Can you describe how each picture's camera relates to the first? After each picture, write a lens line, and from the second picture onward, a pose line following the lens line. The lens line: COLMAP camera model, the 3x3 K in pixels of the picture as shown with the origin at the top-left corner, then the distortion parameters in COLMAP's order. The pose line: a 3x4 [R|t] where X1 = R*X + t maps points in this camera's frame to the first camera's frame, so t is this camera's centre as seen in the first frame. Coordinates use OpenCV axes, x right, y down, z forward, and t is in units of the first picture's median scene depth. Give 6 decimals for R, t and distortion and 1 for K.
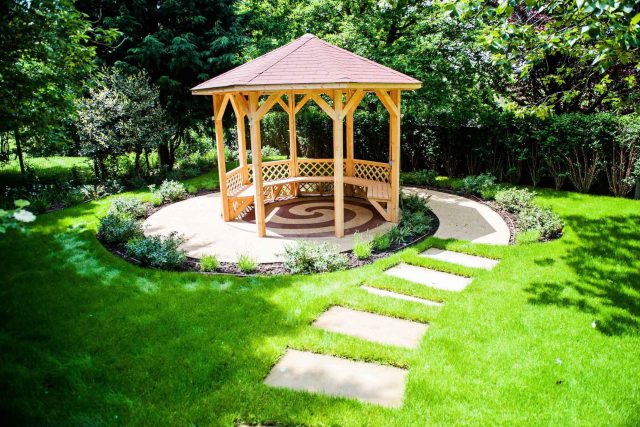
lens RADIAL K [[435.7, 0, 320.0], [0, 435.7, 213.5], [0, 0, 1]] dist [-0.056336, -0.000774]
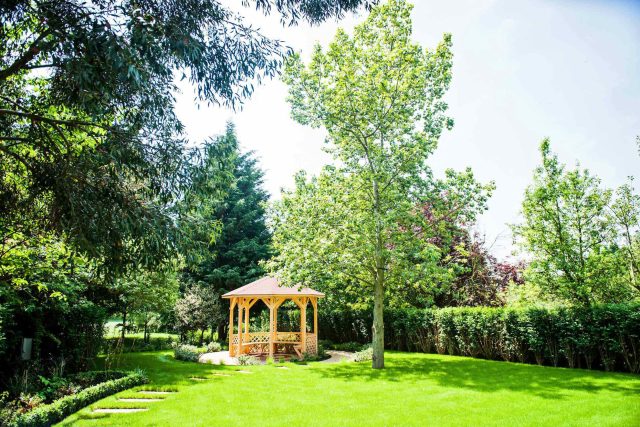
lens RADIAL K [[435.7, 0, 320.0], [0, 435.7, 213.5], [0, 0, 1]] dist [-0.056336, -0.000774]
pose [[0.978245, -0.033765, -0.204687, 0.542941], [-0.061024, 0.896176, -0.439481, 0.236211], [0.198275, 0.442411, 0.874620, -0.867963]]
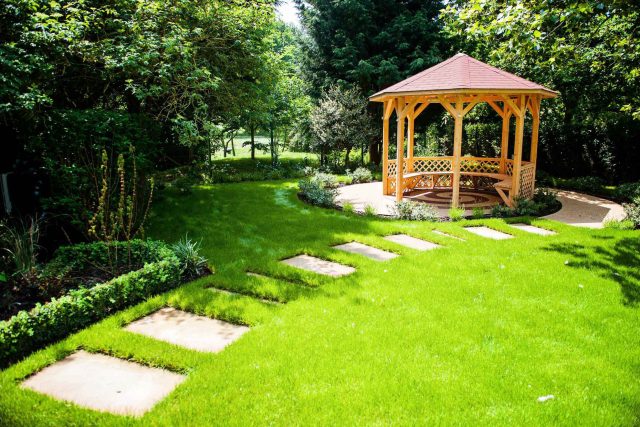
lens RADIAL K [[435.7, 0, 320.0], [0, 435.7, 213.5], [0, 0, 1]] dist [-0.056336, -0.000774]
pose [[0.847458, 0.116209, -0.517987, 0.259360], [-0.138707, 0.990322, -0.004757, 0.089431], [0.512421, 0.075880, 0.855375, -0.202882]]
